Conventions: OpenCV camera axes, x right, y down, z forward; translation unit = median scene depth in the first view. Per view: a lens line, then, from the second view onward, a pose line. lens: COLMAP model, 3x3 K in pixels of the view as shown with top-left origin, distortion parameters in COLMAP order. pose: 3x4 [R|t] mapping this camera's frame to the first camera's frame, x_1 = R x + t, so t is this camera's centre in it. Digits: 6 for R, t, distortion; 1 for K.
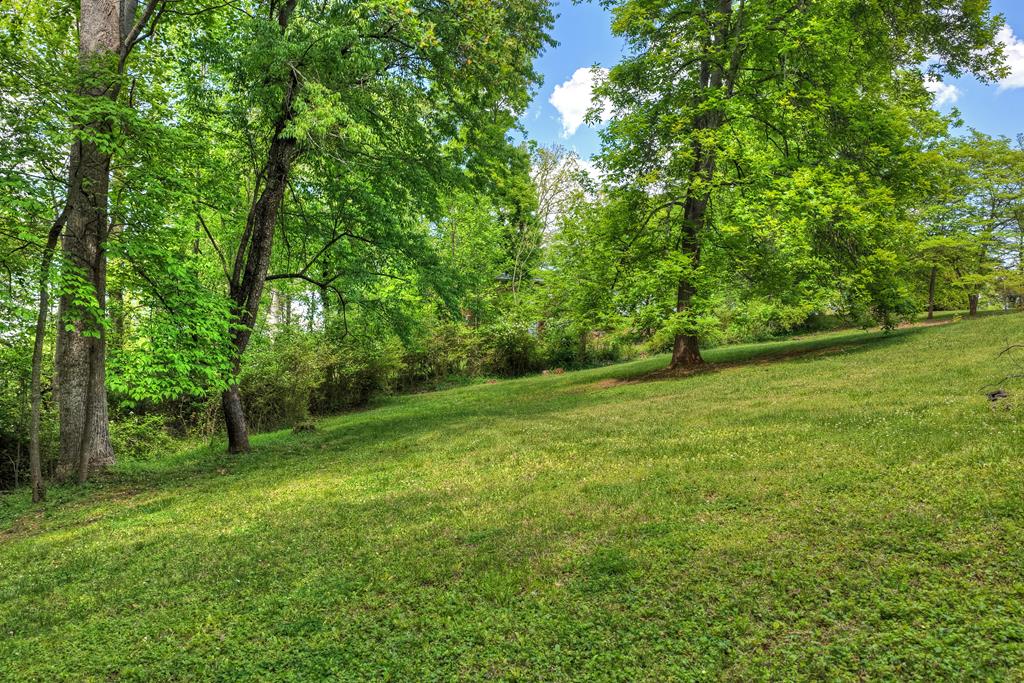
lens RADIAL K [[845.5, 0, 515.9], [0, 845.5, 340.5], [0, 0, 1]] dist [-0.005324, -0.003820]
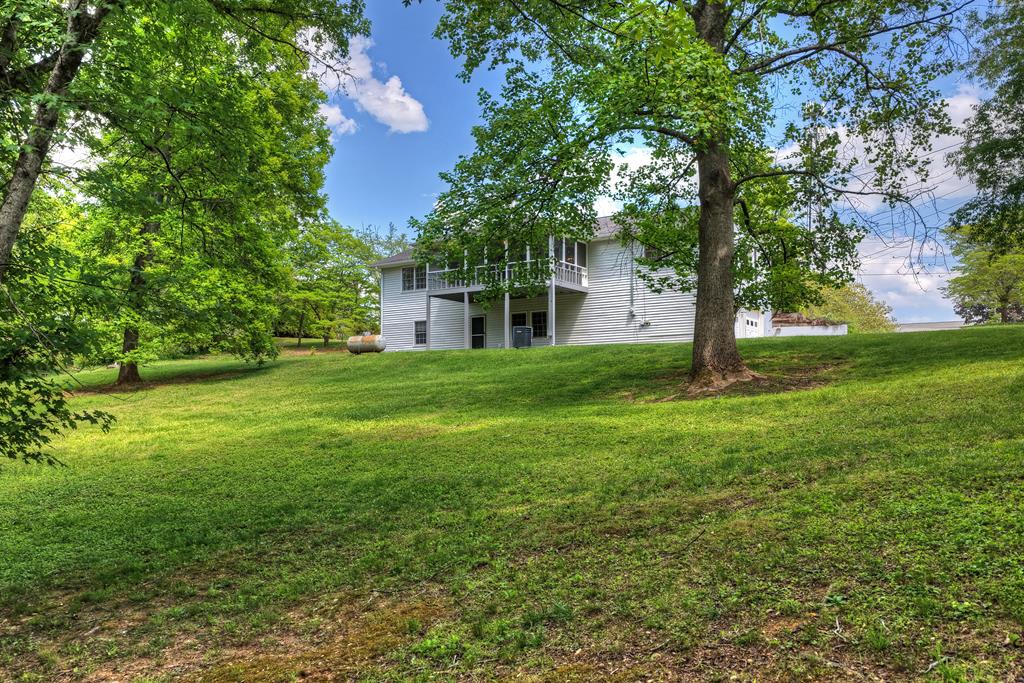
lens RADIAL K [[845.5, 0, 515.8], [0, 845.5, 343.7], [0, 0, 1]] dist [-0.005324, -0.003820]
pose [[0.775106, 0.048780, 0.629945, -0.248460], [-0.050355, 0.998613, -0.015369, -0.059536], [-0.629821, -0.019808, 0.776488, -0.686907]]
